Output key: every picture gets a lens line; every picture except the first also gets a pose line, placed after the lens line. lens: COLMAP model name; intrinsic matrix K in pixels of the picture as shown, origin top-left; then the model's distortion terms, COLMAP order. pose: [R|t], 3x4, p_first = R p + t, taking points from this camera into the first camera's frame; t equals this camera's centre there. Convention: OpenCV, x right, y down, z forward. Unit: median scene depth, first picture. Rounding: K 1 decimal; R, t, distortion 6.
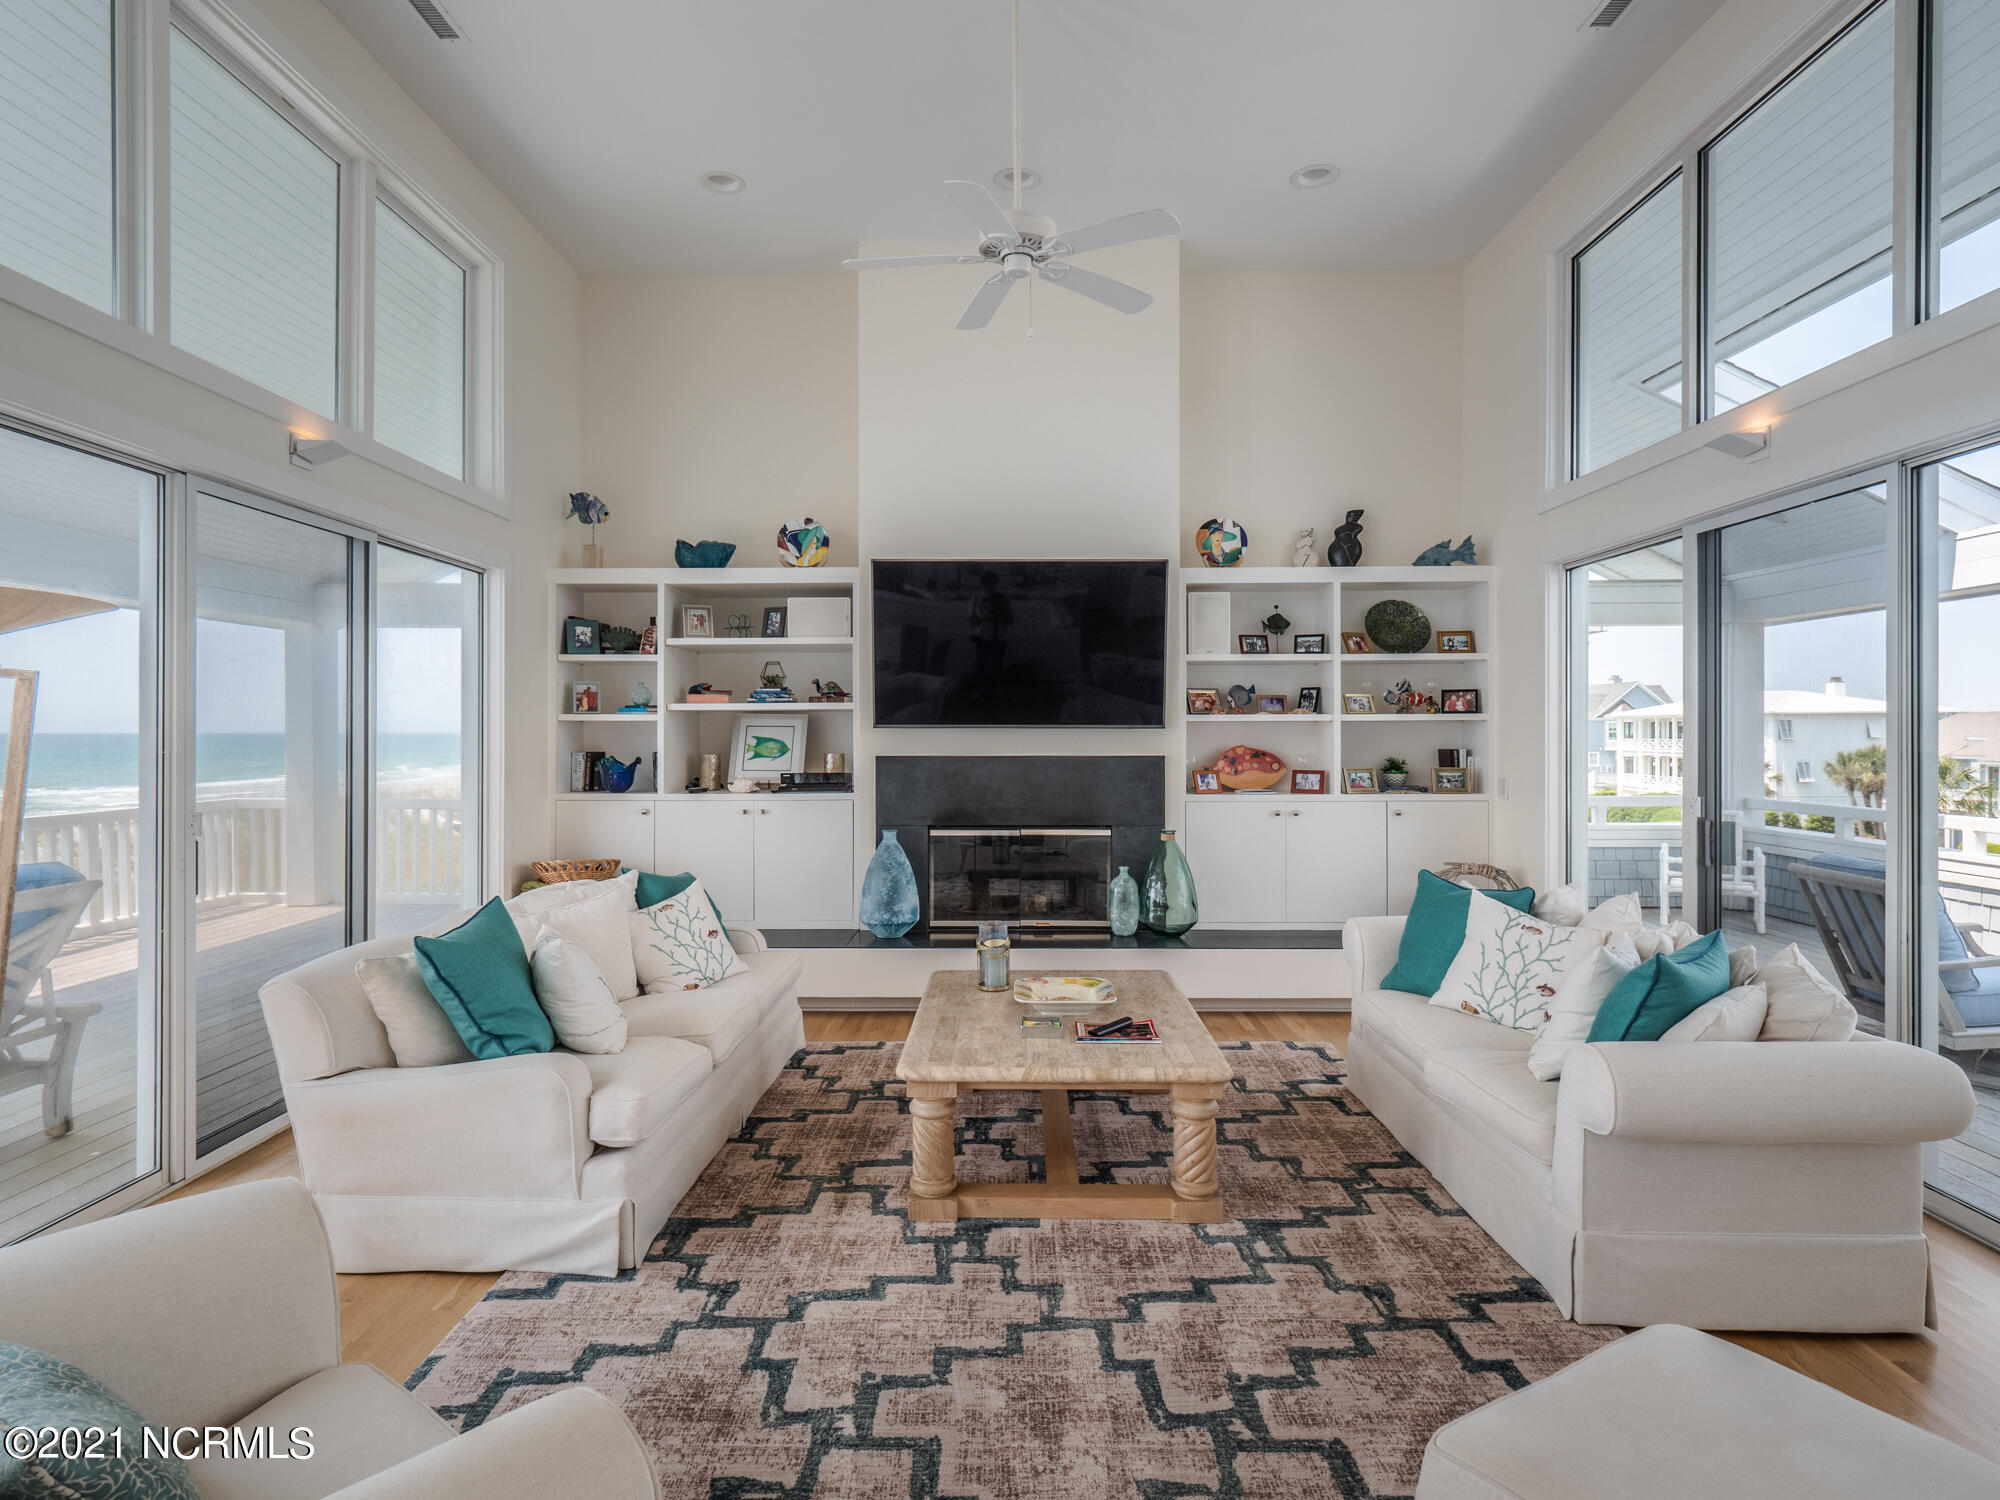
lens RADIAL K [[1056.9, 0, 996.4], [0, 1056.9, 738.3], [0, 0, 1]] dist [0.004651, 0.001001]
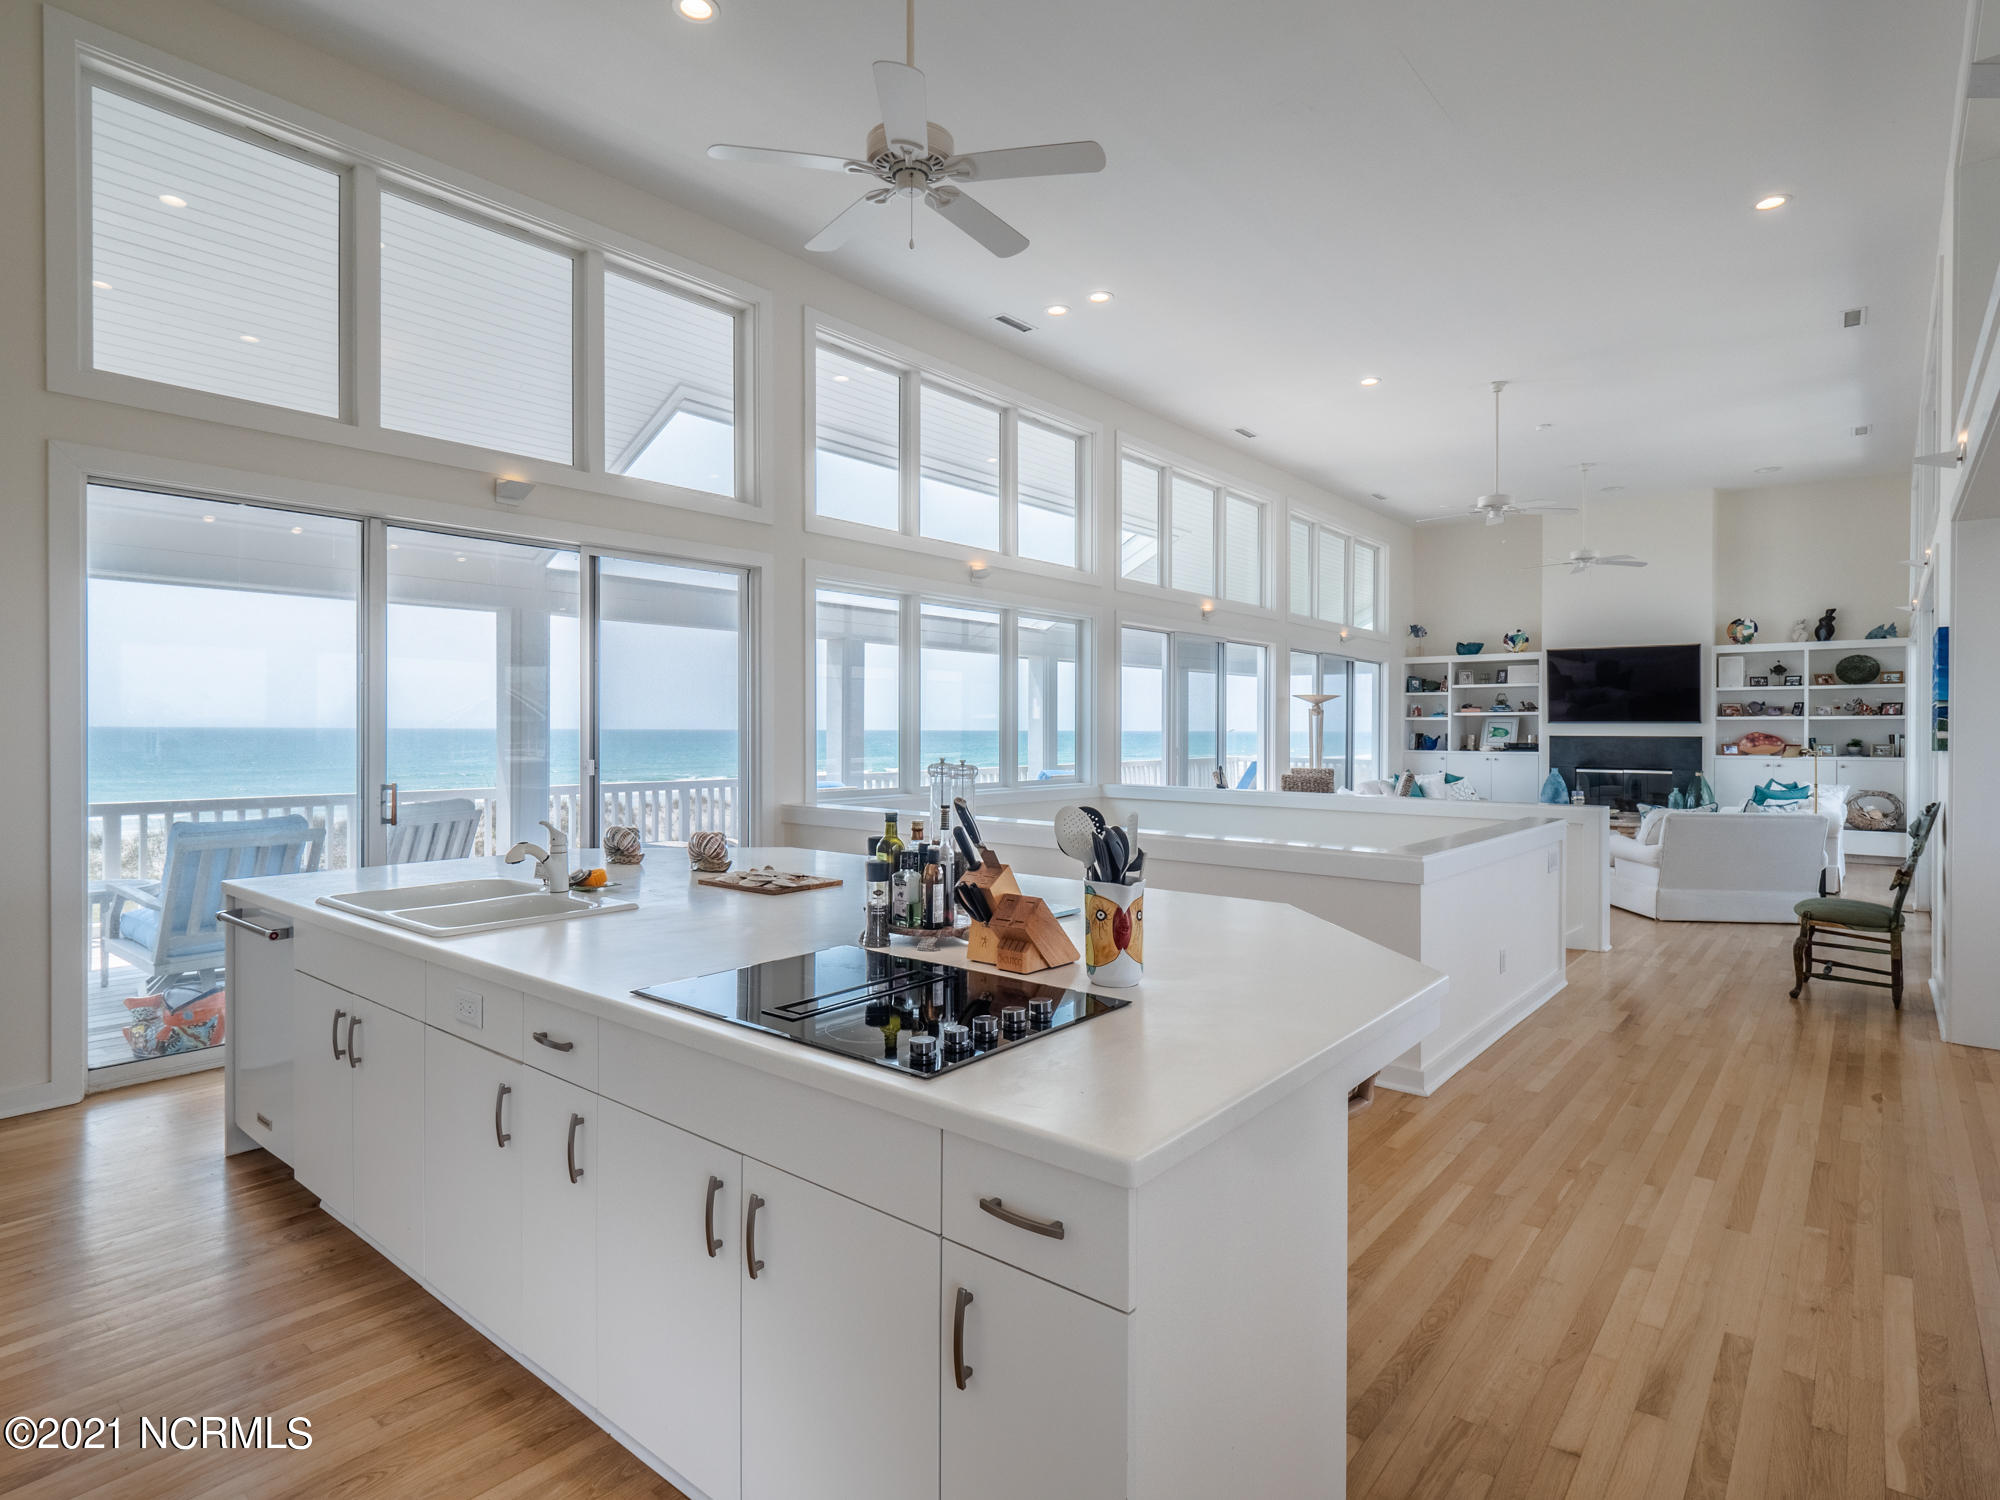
lens RADIAL K [[1056.9, 0, 996.4], [0, 1056.9, 738.3], [0, 0, 1]] dist [0.004651, 0.001001]
pose [[0.773653, 0.009174, -0.633544, 0.394089], [-0.004174, 0.999947, 0.009383, 0.006149], [0.633596, -0.004615, 0.773650, -1.457793]]
